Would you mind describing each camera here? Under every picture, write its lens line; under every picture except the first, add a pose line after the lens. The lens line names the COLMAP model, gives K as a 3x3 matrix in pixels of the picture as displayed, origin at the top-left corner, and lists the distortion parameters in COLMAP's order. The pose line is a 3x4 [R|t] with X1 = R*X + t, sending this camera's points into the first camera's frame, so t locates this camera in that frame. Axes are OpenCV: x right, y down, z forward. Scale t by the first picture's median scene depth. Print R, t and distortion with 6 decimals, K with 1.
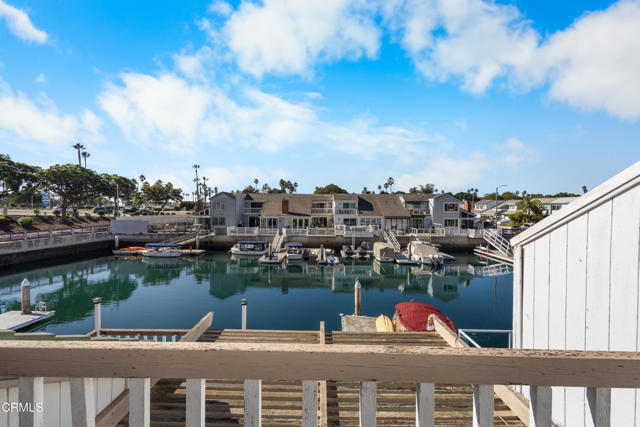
lens RADIAL K [[298.1, 0, 317.1], [0, 298.1, 216.1], [0, 0, 1]] dist [0.000070, -0.000210]
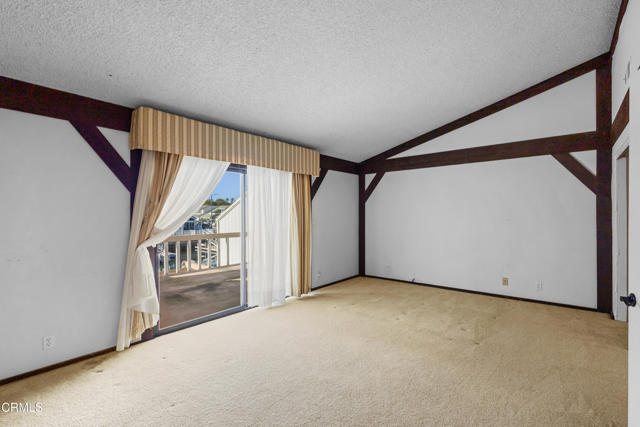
lens RADIAL K [[298.1, 0, 319.8], [0, 298.1, 215.5], [0, 0, 1]] dist [0.000070, -0.000210]
pose [[0.629008, -0.004263, 0.777387, -0.055162], [0.016776, 0.999827, -0.008090, 0.002506], [-0.777217, 0.018130, 0.628971, -0.090229]]
